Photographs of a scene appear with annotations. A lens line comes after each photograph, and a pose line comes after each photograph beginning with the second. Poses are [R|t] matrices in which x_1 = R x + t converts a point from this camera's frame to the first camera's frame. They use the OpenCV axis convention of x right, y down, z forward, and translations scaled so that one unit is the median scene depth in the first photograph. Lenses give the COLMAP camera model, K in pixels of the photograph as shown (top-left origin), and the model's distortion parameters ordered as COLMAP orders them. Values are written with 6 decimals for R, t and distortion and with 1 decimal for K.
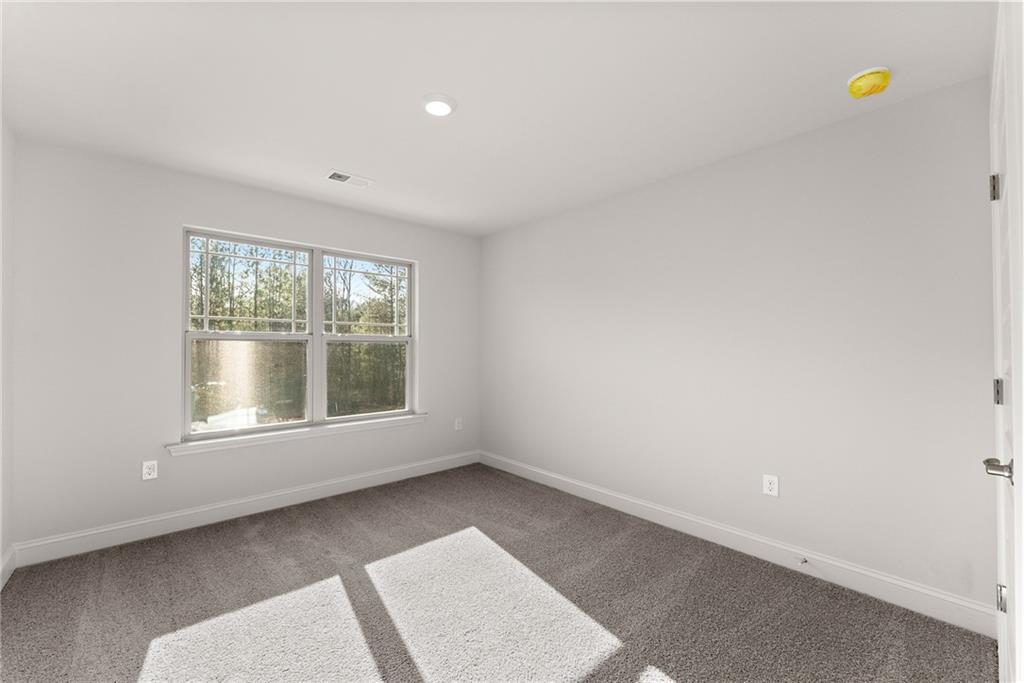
lens RADIAL K [[416.1, 0, 509.4], [0, 416.1, 343.2], [0, 0, 1]] dist [-0.002197, -0.000291]
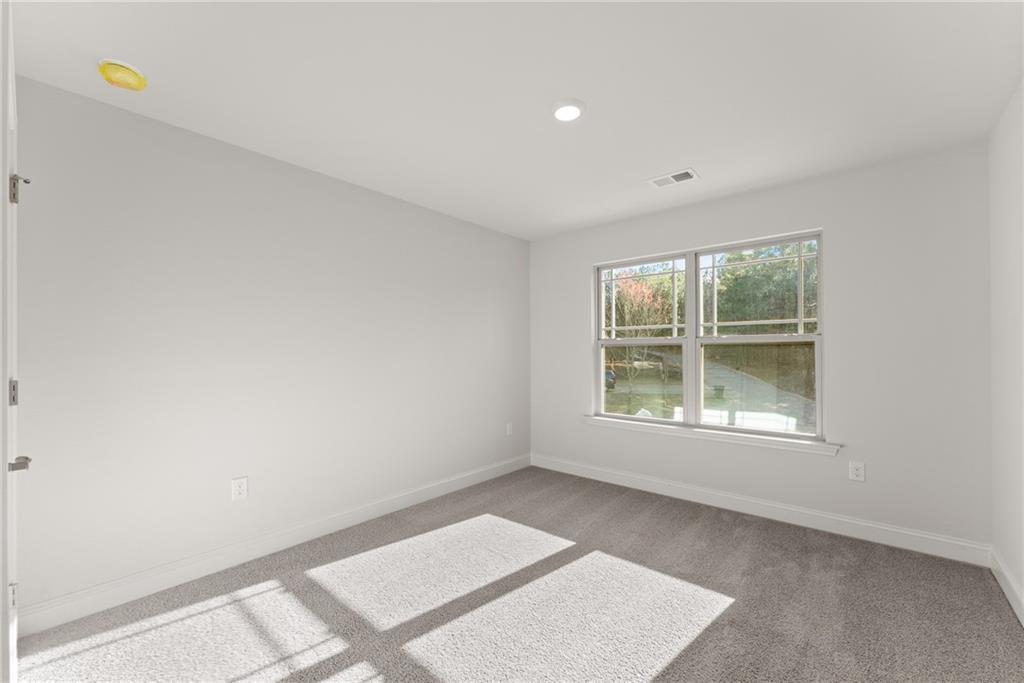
lens RADIAL K [[417.6, 0, 506.6], [0, 417.6, 351.8], [0, 0, 1]] dist [0.000659, 0.000075]
pose [[0.122842, 0.000159, -0.992426, 1.014778], [0.012637, 0.999919, 0.001724, 0.011067], [0.992346, -0.012753, 0.122830, 0.907205]]
